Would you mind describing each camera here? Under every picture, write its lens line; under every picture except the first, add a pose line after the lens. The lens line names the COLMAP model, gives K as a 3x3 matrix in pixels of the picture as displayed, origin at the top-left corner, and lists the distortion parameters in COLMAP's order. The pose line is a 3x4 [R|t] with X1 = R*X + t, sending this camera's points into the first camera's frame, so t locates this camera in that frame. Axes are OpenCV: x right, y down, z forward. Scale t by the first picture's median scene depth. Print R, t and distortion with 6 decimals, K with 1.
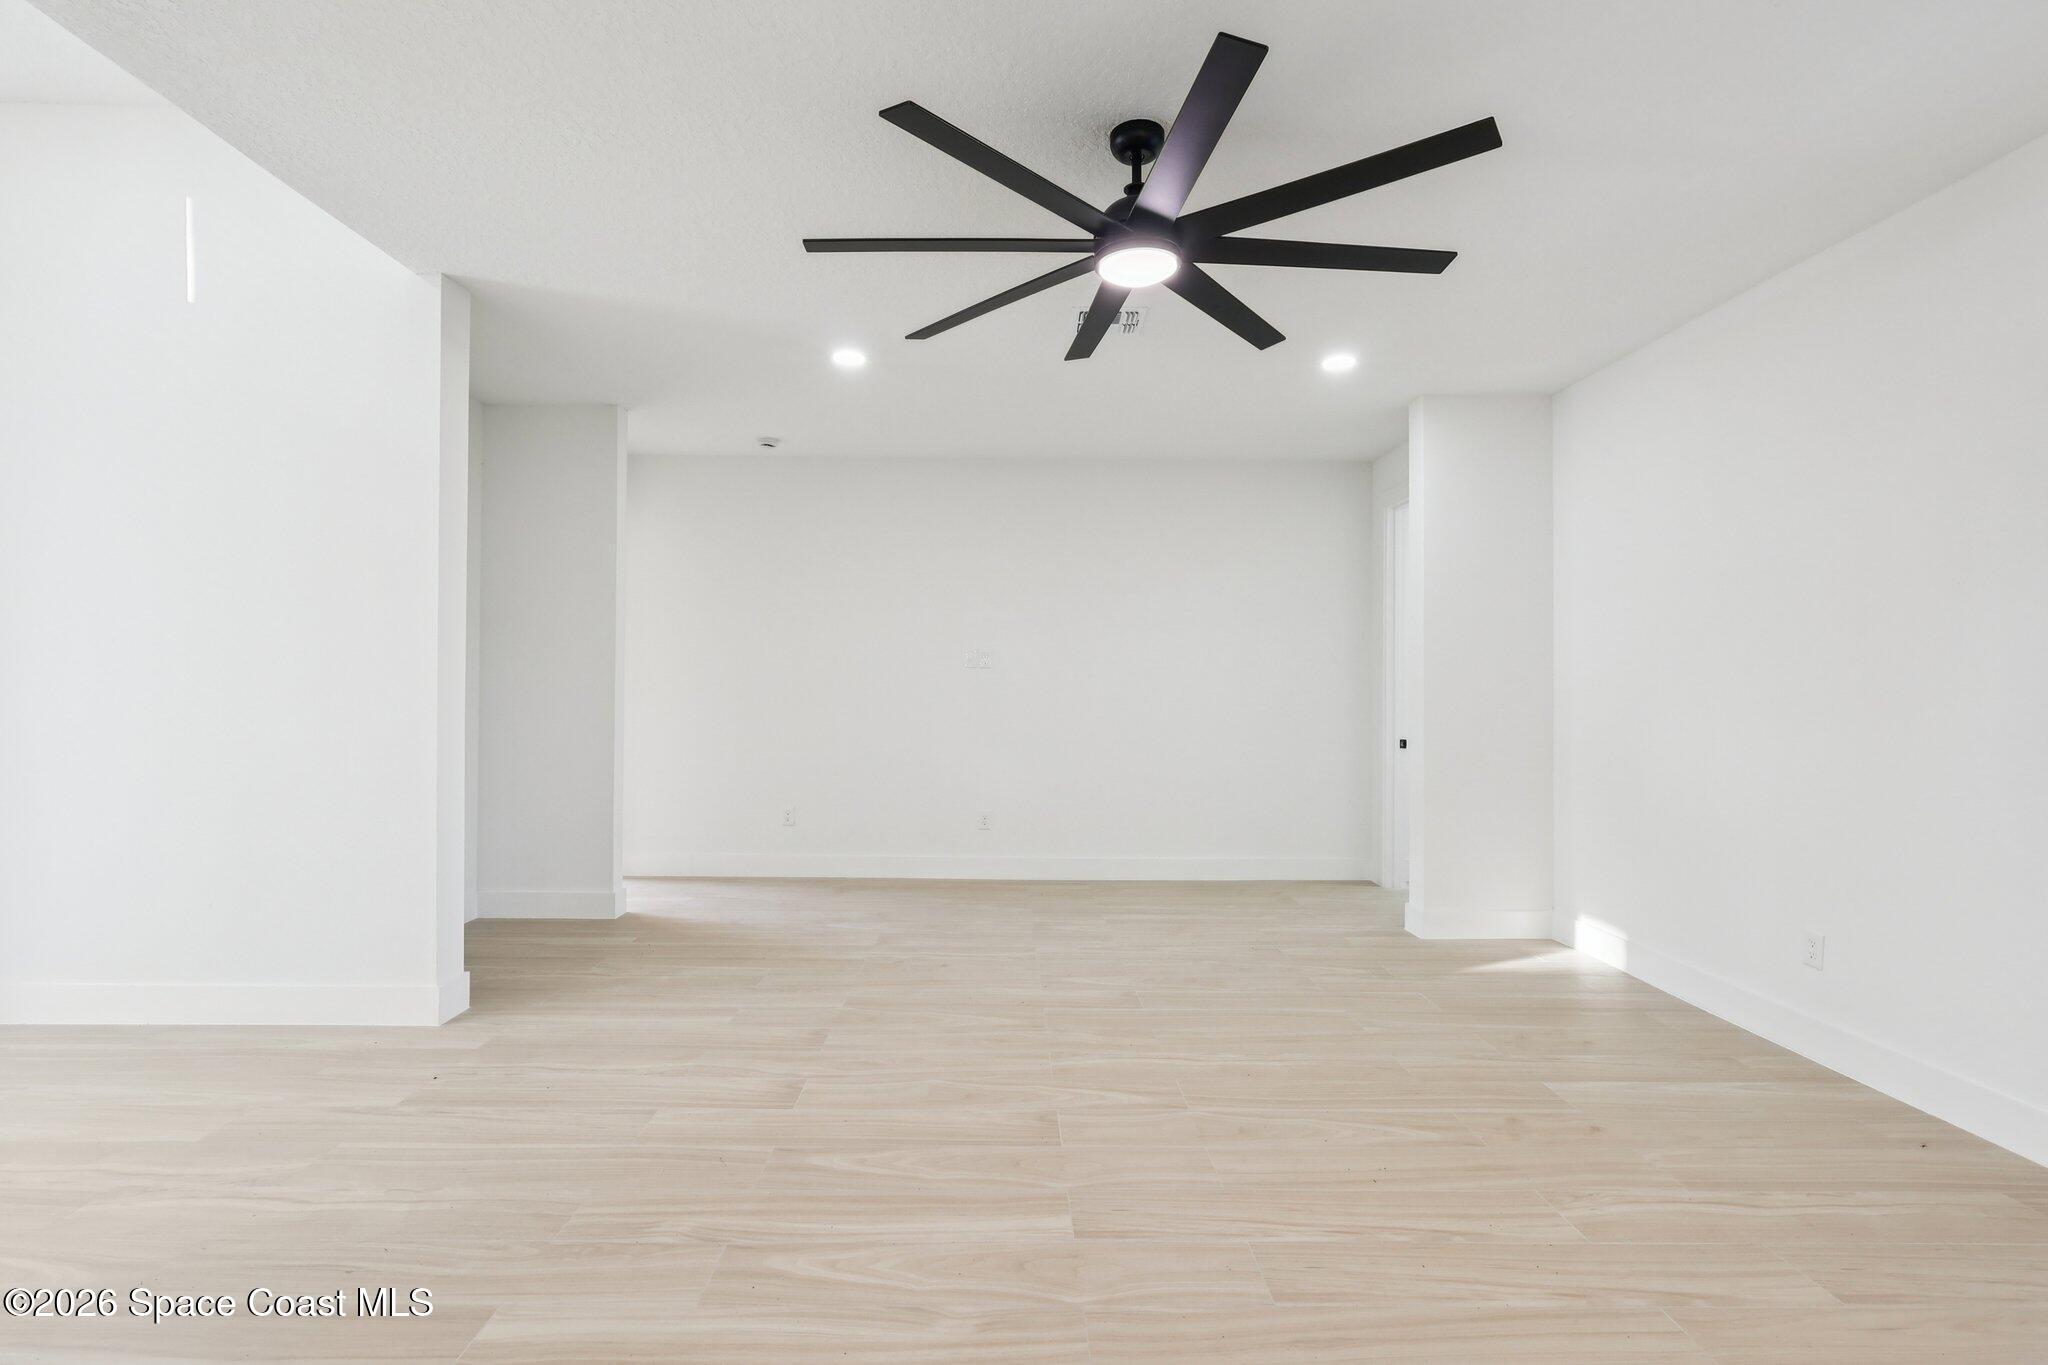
lens RADIAL K [[949.2, 0, 1012.6], [0, 949.2, 677.4], [0, 0, 1]] dist [-0.002201, 0.000088]
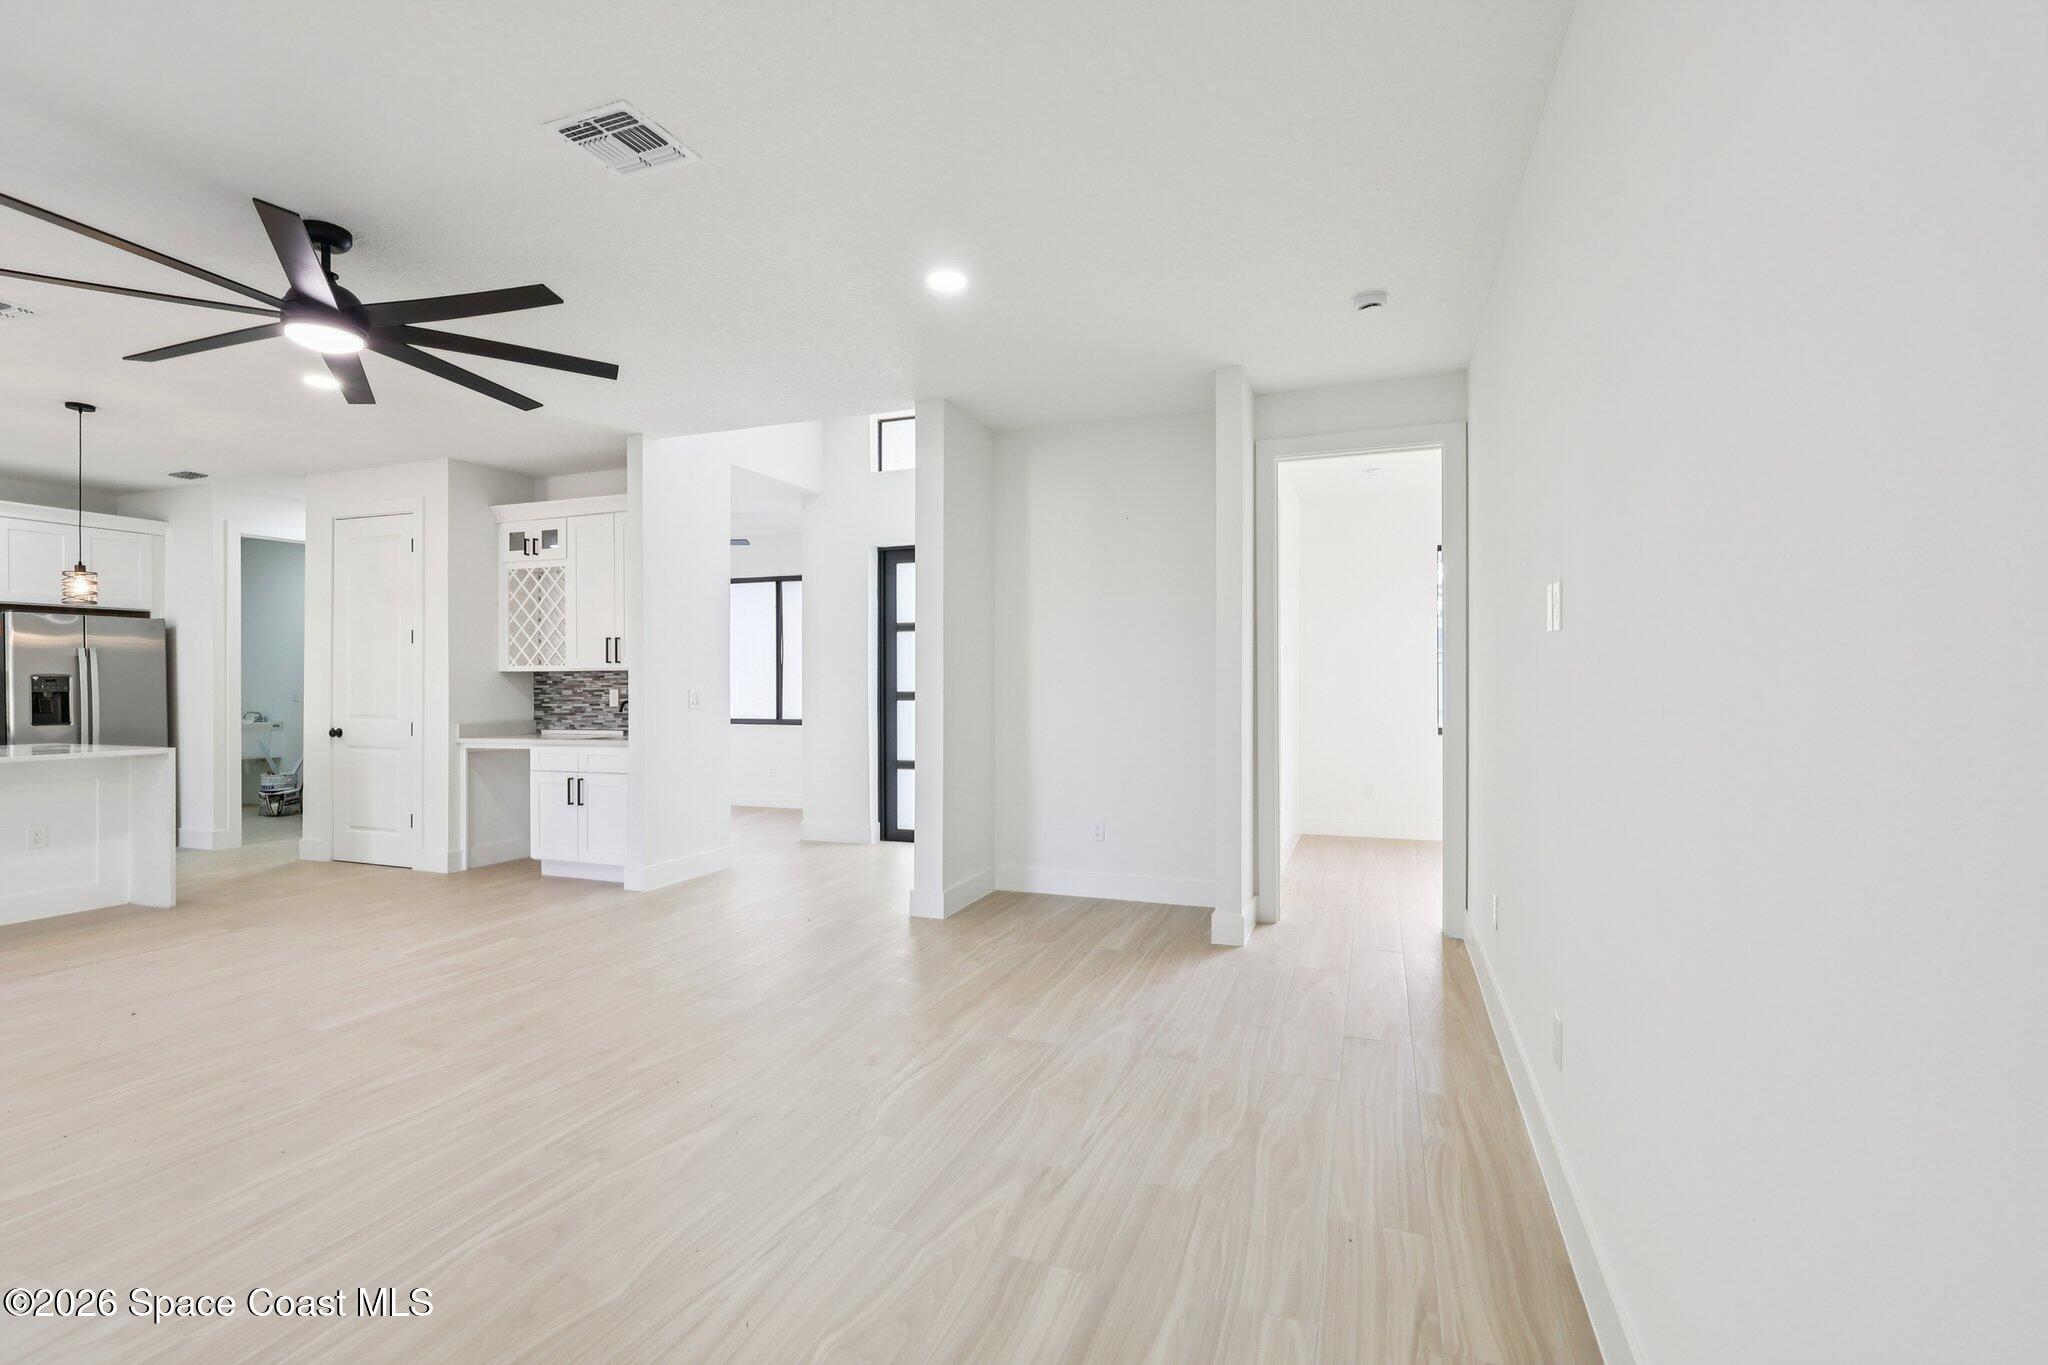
lens RADIAL K [[949.2, 0, 1032.9], [0, 949.2, 681.2], [0, 0, 1]] dist [-0.002201, 0.000088]
pose [[-0.352975, -0.009615, -0.935583, 0.794275], [0.009527, 0.999858, -0.013869, 0.027330], [0.935584, -0.013809, -0.352833, 1.907035]]
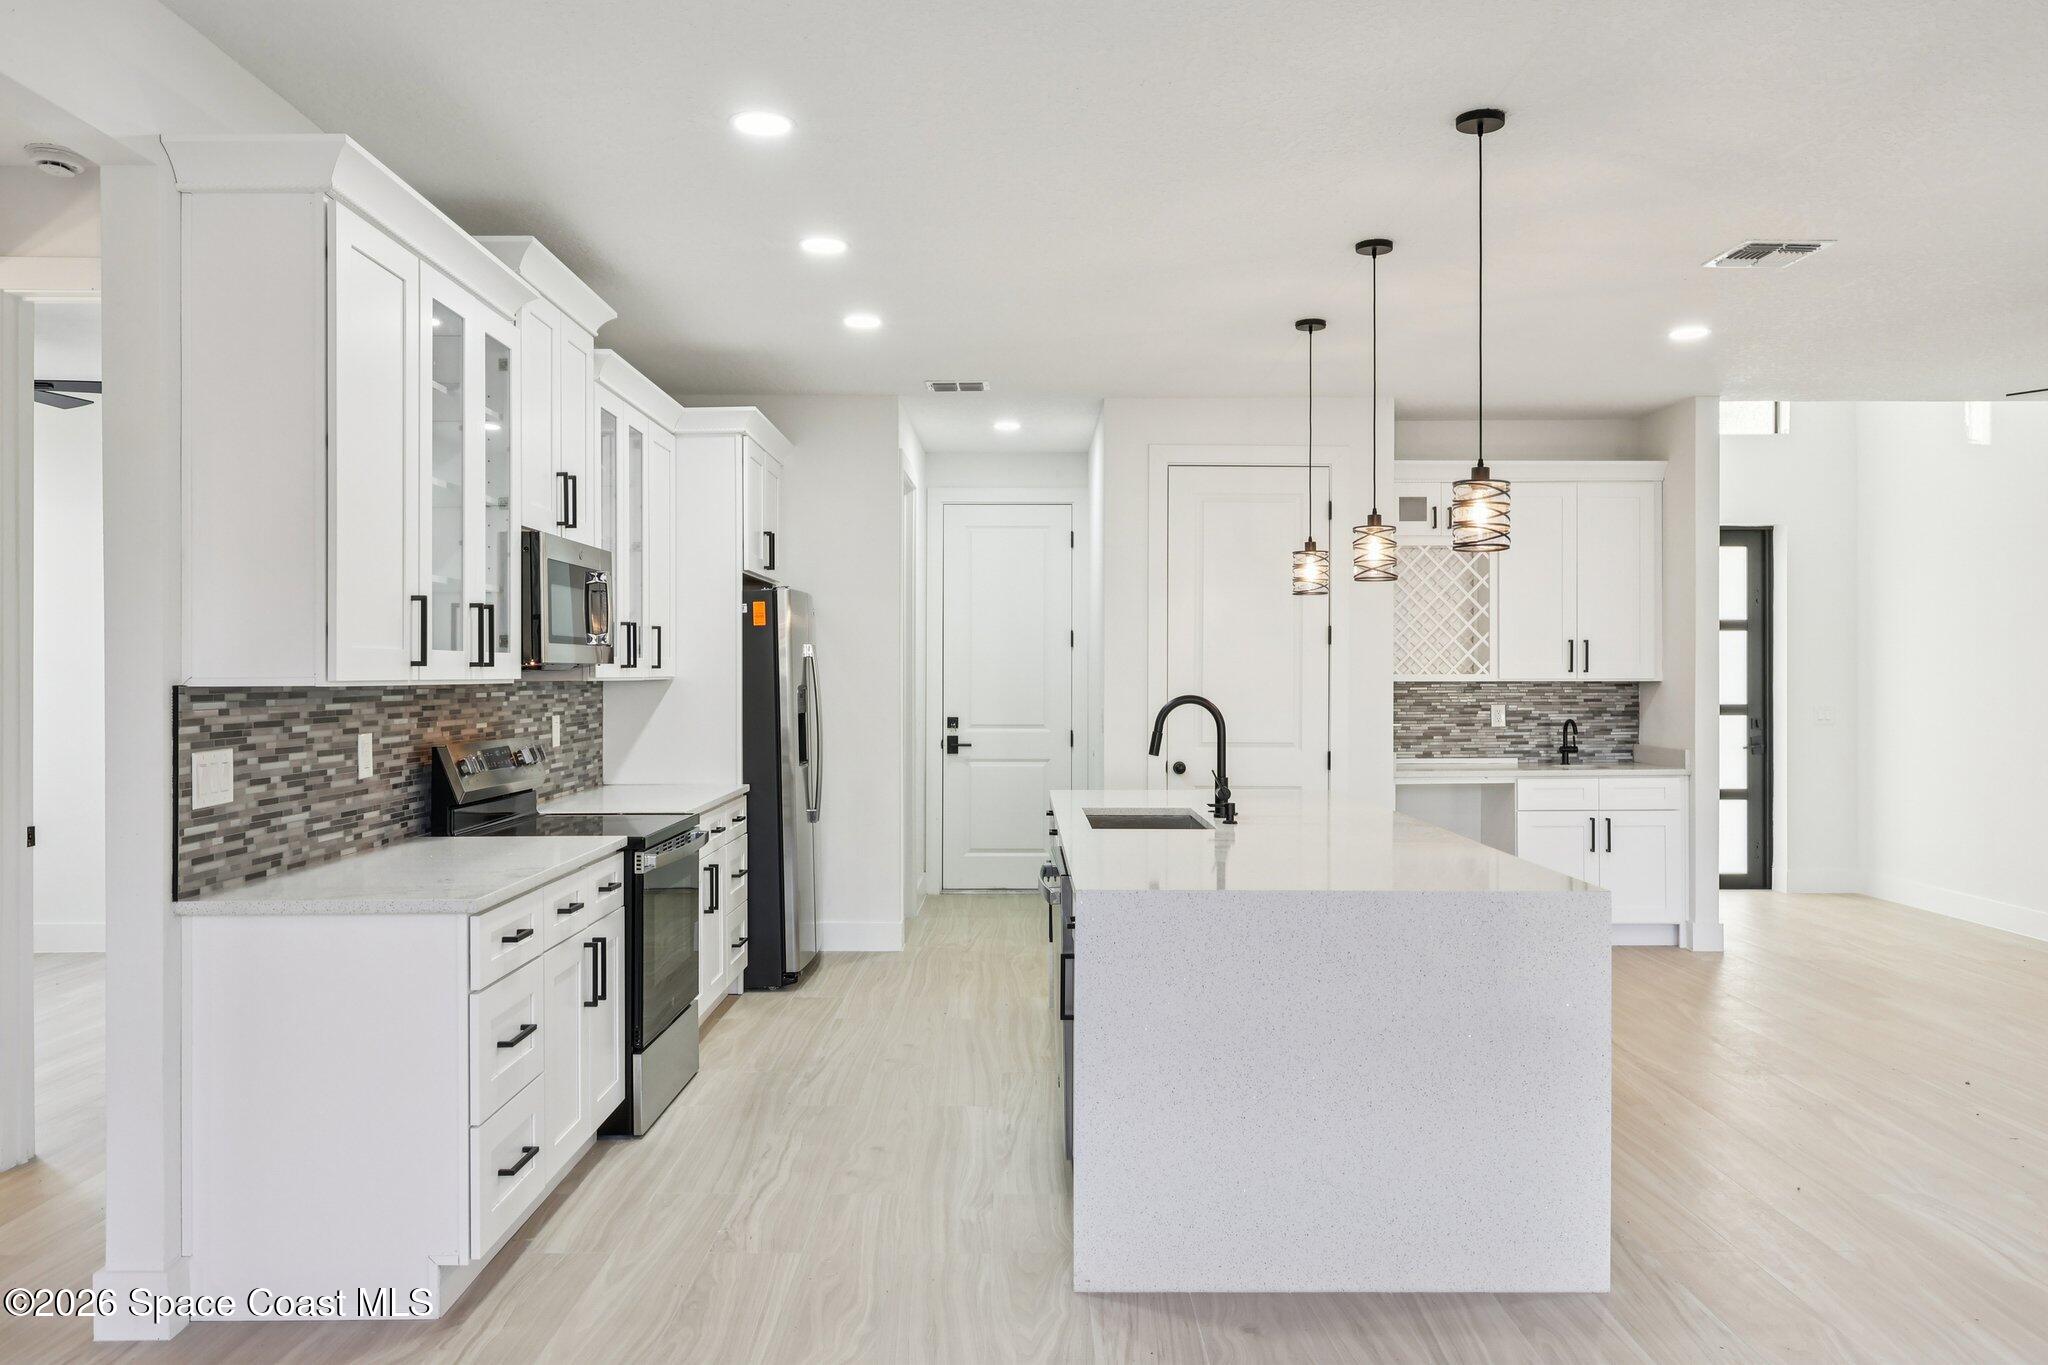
lens RADIAL K [[1503.6, 0, 1022.1], [0, 1503.6, 672.3], [0, 0, 1]] dist [0.019931, -0.006767]
pose [[-0.000134, -0.011437, -0.999935, 1.760526], [0.012018, 0.999862, -0.011438, -0.029486], [0.999928, -0.012019, 0.000004, -0.579480]]
